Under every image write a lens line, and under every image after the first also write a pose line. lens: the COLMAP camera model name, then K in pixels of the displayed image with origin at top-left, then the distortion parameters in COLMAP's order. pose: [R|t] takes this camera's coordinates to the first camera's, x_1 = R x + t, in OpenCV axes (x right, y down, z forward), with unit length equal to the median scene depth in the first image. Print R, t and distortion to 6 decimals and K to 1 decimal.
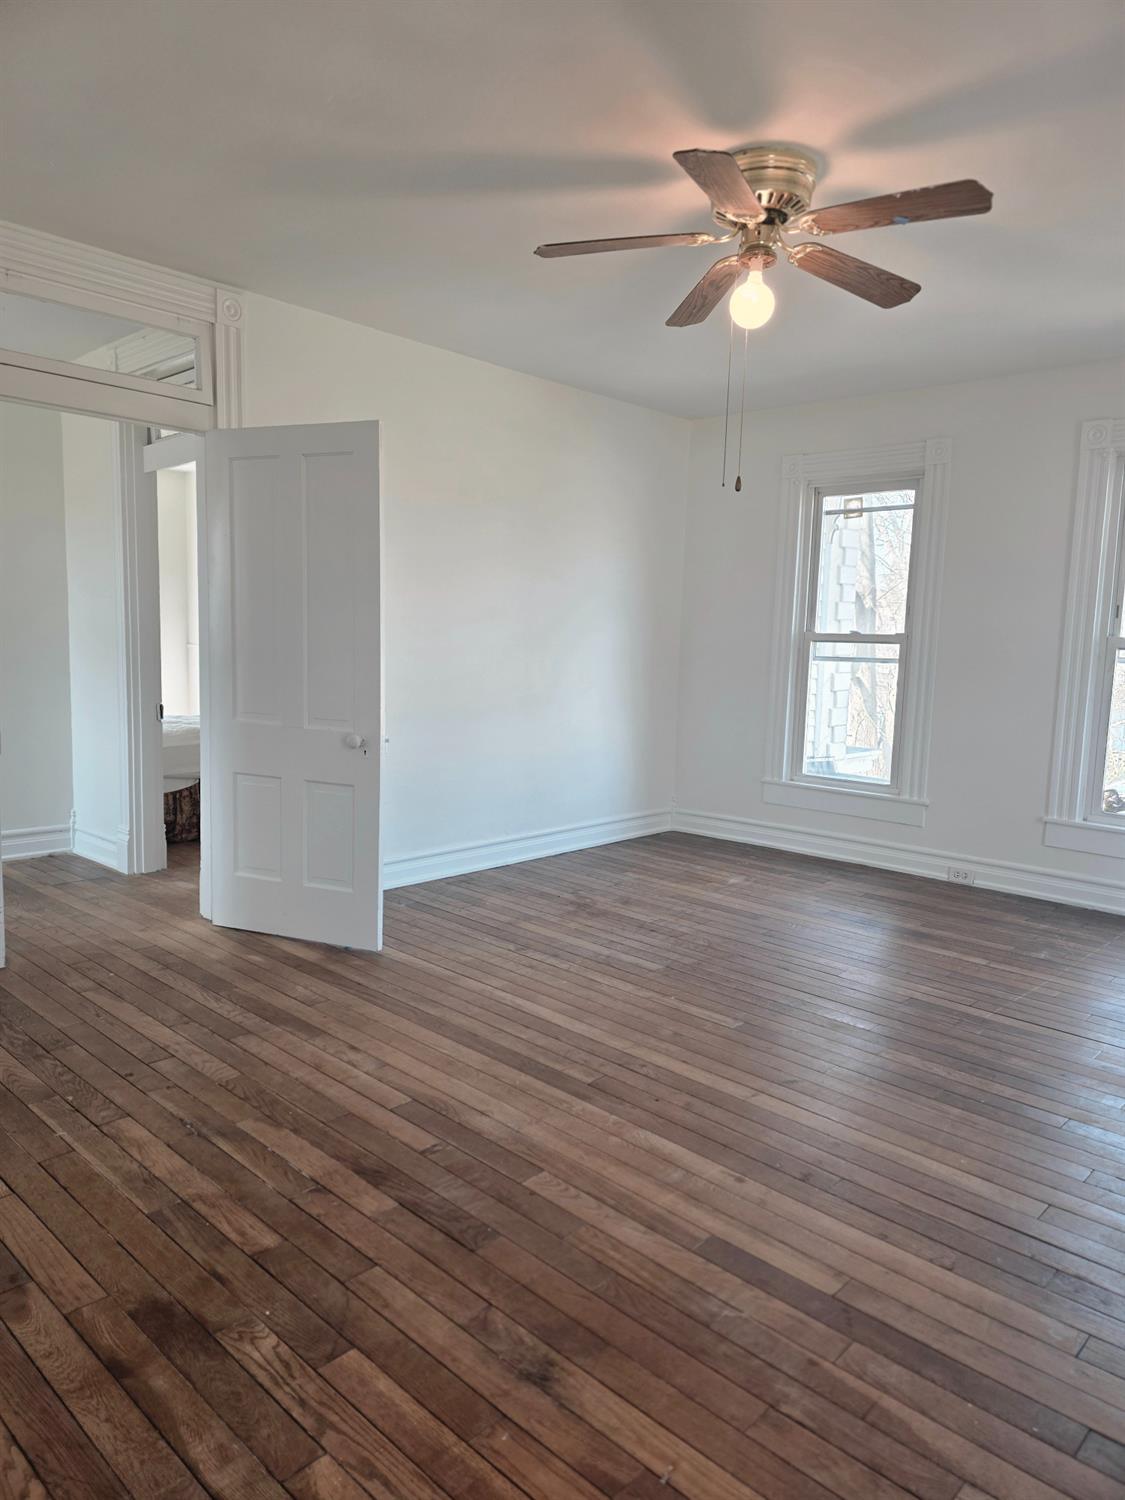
lens RADIAL K [[1007.9, 0, 564.2], [0, 1007.9, 748.5], [0, 0, 1]] dist [0.057560, -0.048260]
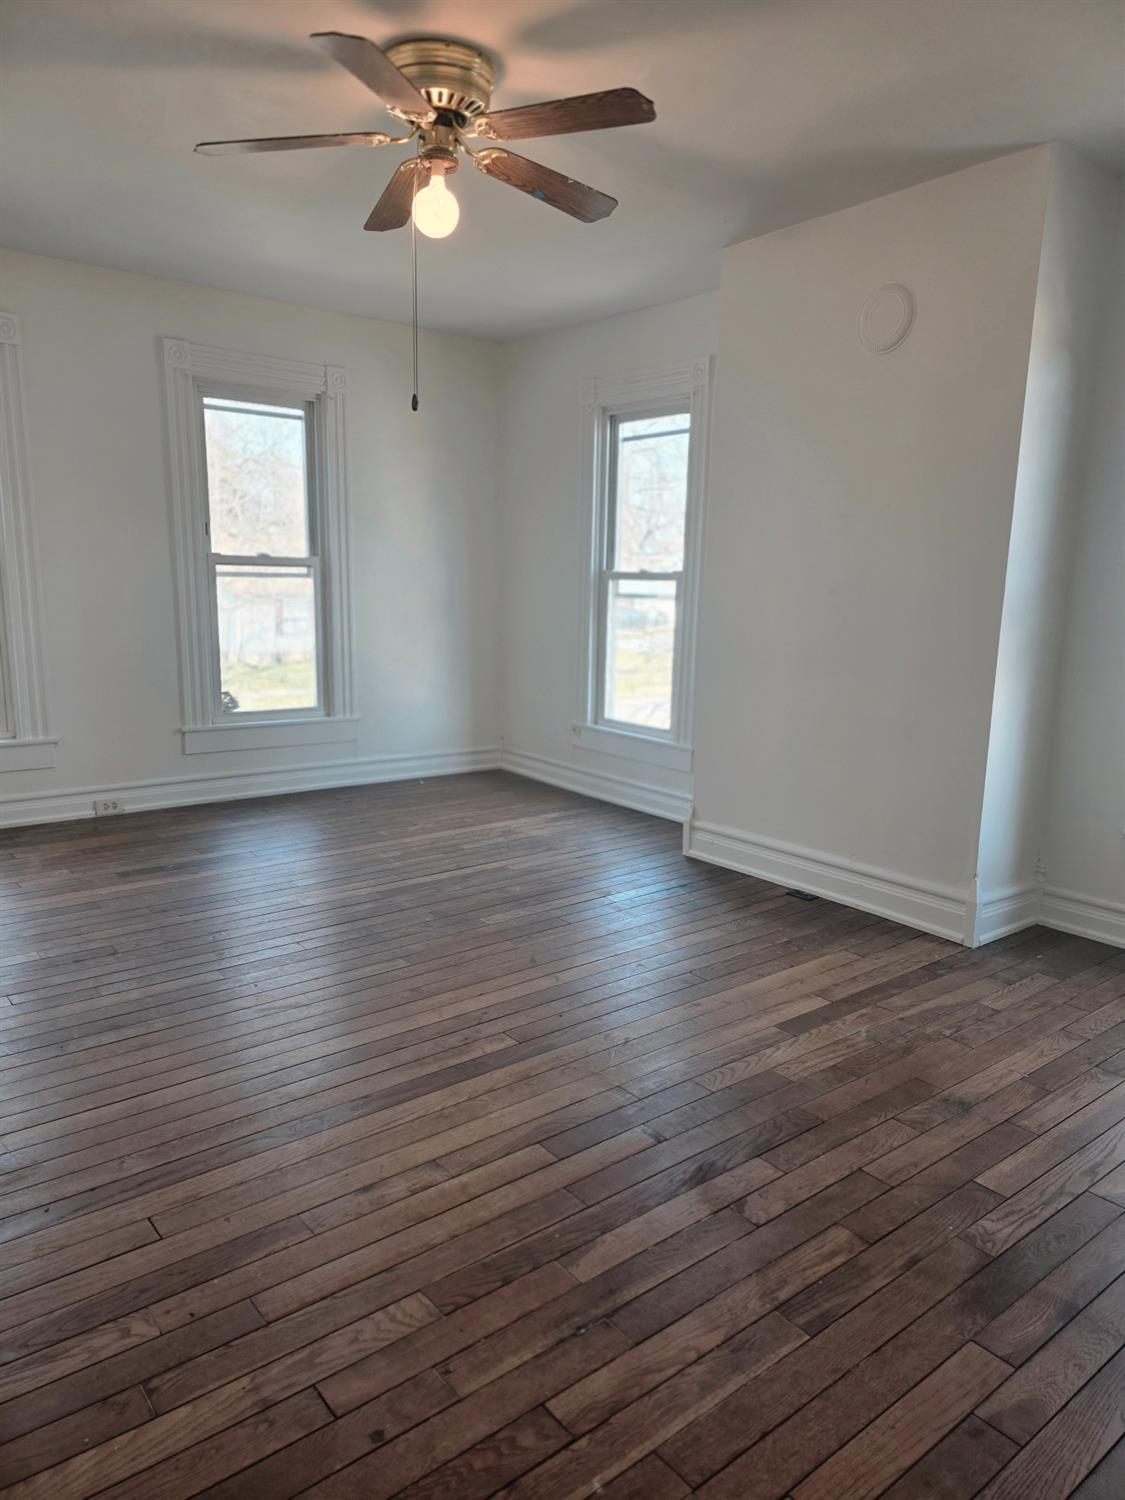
lens RADIAL K [[1007.9, 0, 562.5], [0, 1007.9, 753.9], [0, 0, 1]] dist [0.057560, -0.048260]
pose [[0.144351, -0.204171, 0.968234, -0.911023], [0.097157, 0.976679, 0.191467, -0.127142], [-0.984745, 0.066432, 0.160821, 0.846703]]
